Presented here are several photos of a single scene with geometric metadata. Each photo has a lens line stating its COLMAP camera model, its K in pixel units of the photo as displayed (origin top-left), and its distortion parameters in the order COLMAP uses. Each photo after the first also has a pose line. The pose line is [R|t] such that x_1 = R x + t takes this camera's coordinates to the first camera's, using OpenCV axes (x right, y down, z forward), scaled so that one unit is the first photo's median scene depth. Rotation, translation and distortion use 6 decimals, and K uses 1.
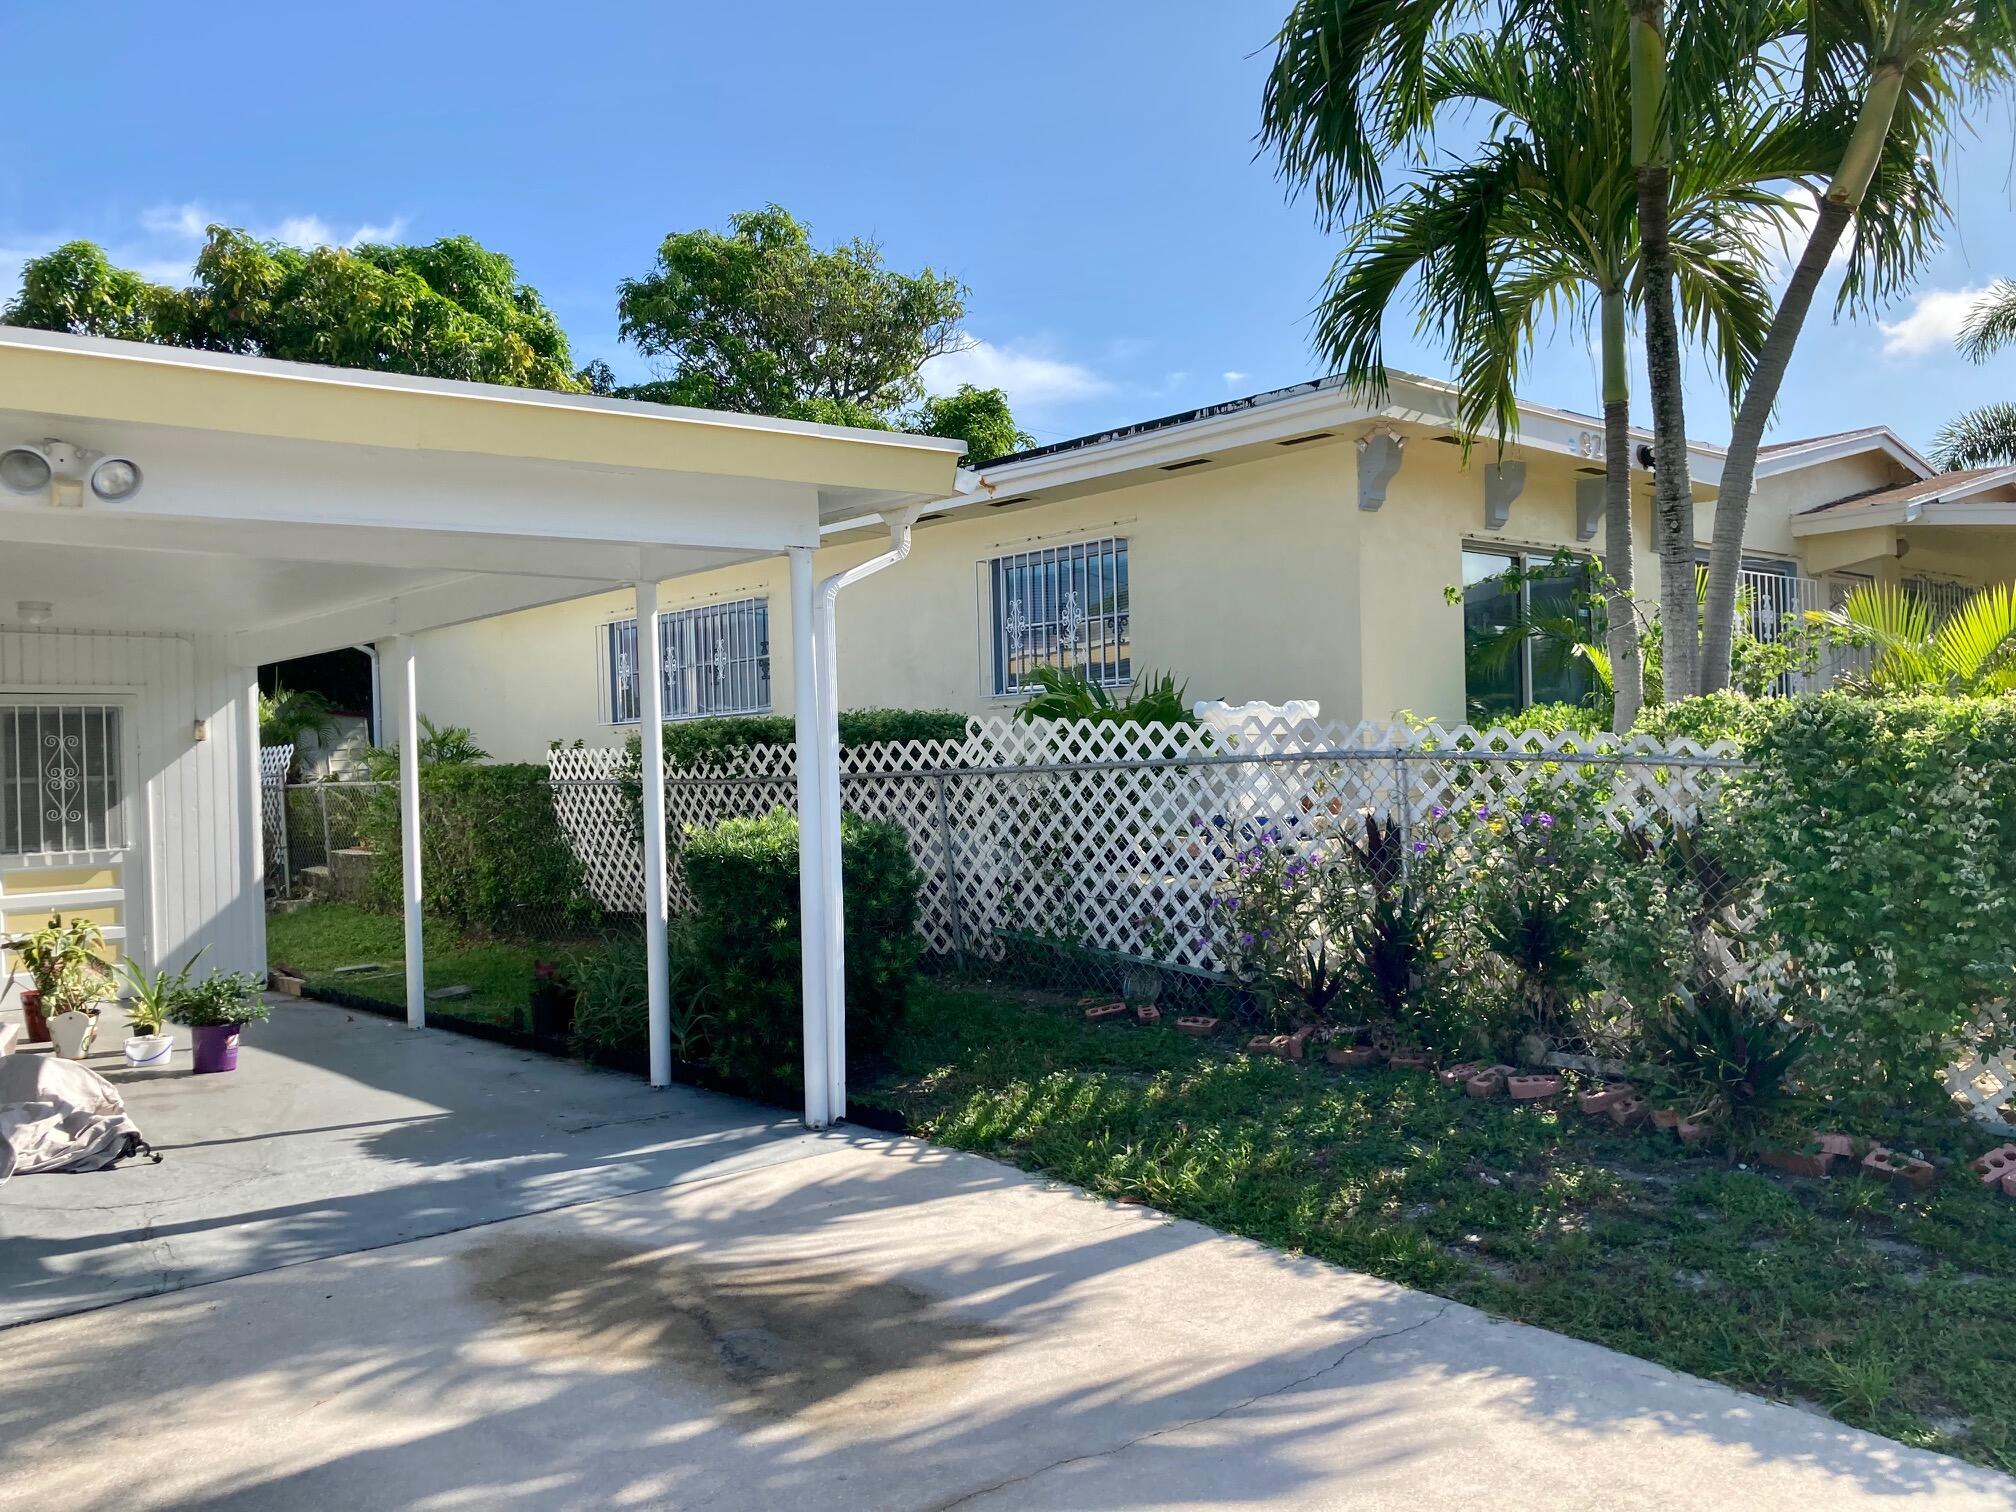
lens RADIAL K [[1681.7, 0, 1000.5], [0, 1681.7, 769.4], [0, 0, 1]] dist [0.047717, -0.052681]
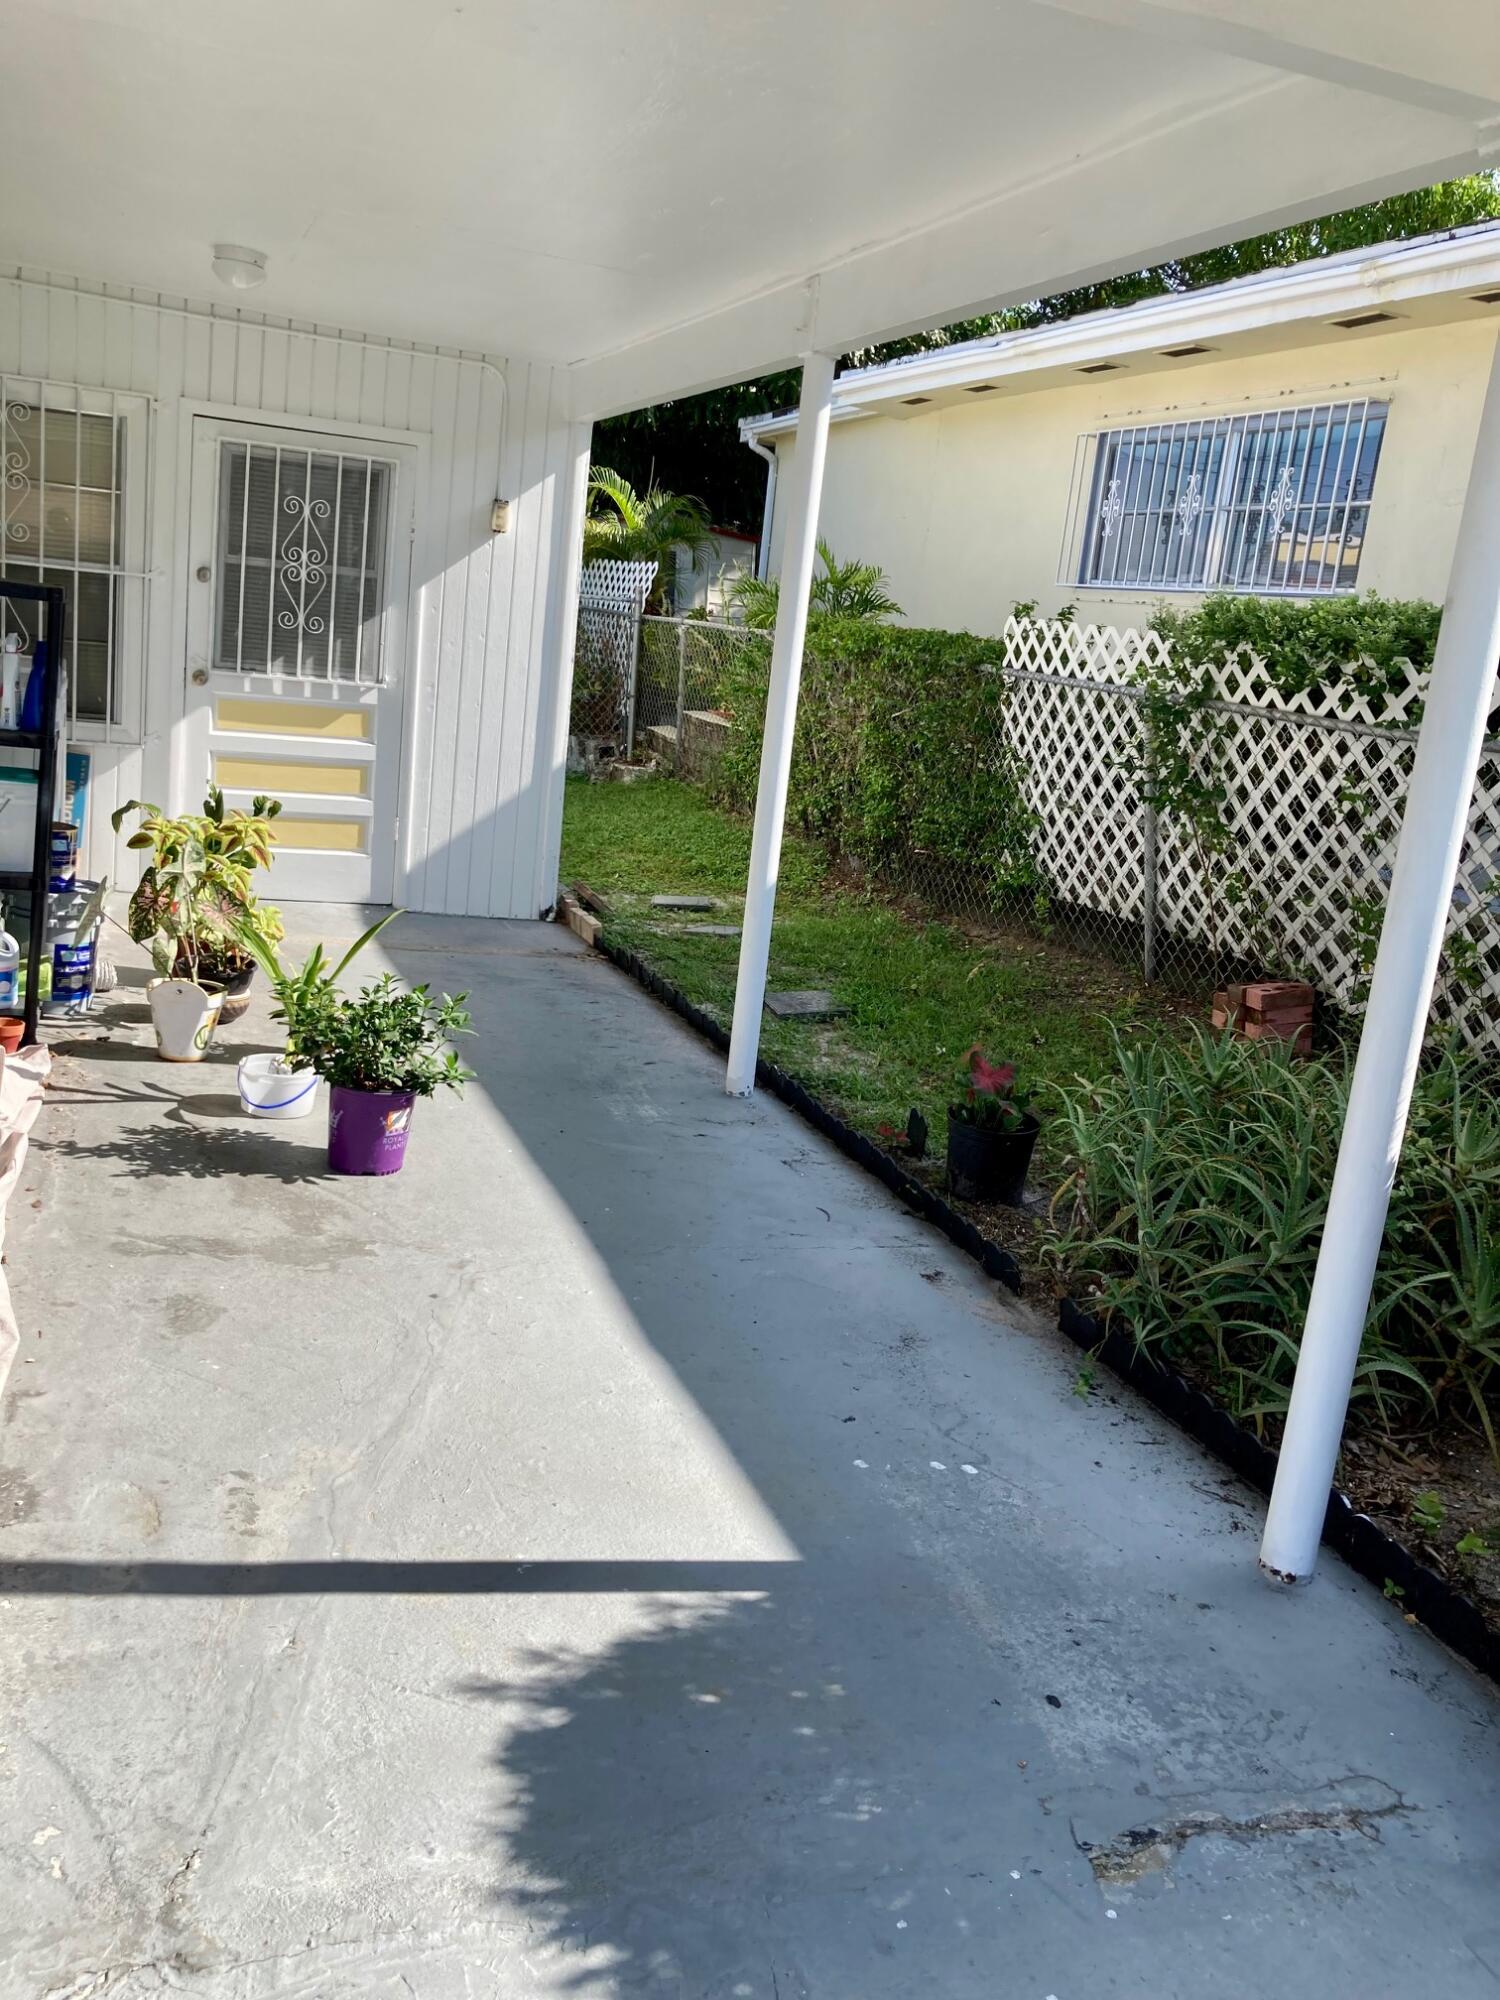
lens RADIAL K [[1668.3, 0, 744.3], [0, 1668.3, 987.2], [0, 0, 1]] dist [0.047717, -0.052681]
pose [[0.925019, 0.203363, -0.320911, -0.137471], [-0.135019, 0.965502, 0.222654, -0.004152], [0.355120, -0.162630, 0.920566, 0.395029]]
